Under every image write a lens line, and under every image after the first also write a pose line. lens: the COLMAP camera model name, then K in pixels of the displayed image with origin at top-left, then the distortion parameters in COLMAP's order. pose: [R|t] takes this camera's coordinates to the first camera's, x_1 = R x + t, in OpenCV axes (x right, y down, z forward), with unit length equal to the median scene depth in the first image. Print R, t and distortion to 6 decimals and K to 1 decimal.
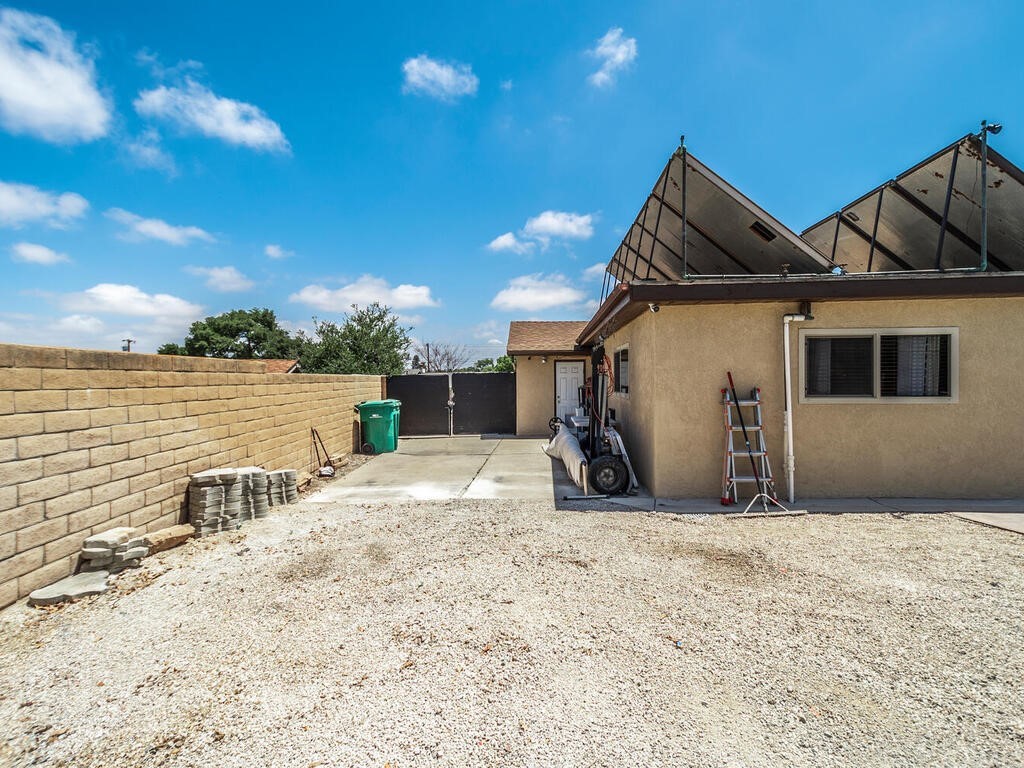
lens RADIAL K [[424.4, 0, 458.4], [0, 424.4, 385.7], [0, 0, 1]] dist [-0.000410, -0.000179]
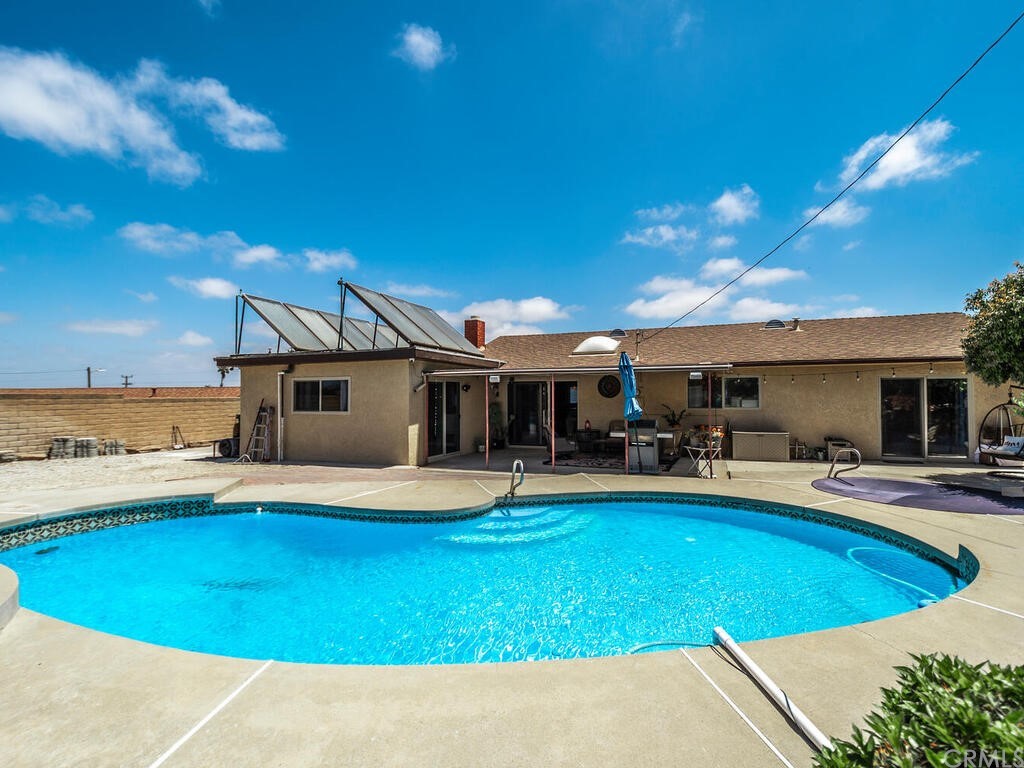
lens RADIAL K [[503.0, 0, 516.4], [0, 503.0, 383.8], [0, 0, 1]] dist [0.019177, -0.000817]
pose [[0.952411, -0.005839, -0.304762, 2.561515], [-0.004347, 0.999455, -0.032733, -0.028919], [0.304787, 0.032500, 0.951866, -0.976479]]
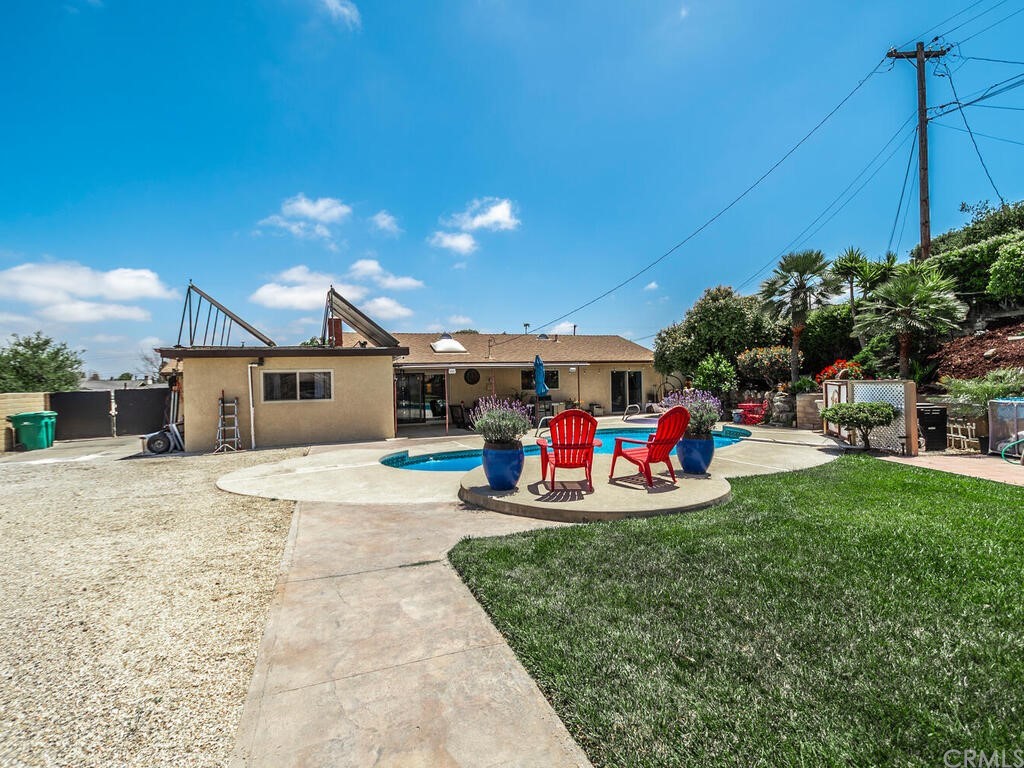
lens RADIAL K [[503.0, 0, 516.4], [0, 503.0, 383.8], [0, 0, 1]] dist [0.019177, -0.000817]
pose [[0.906330, -0.016394, 0.422253, 0.892663], [0.022643, 0.999696, -0.009788, -0.005832], [-0.421964, 0.018432, 0.906425, -1.906466]]
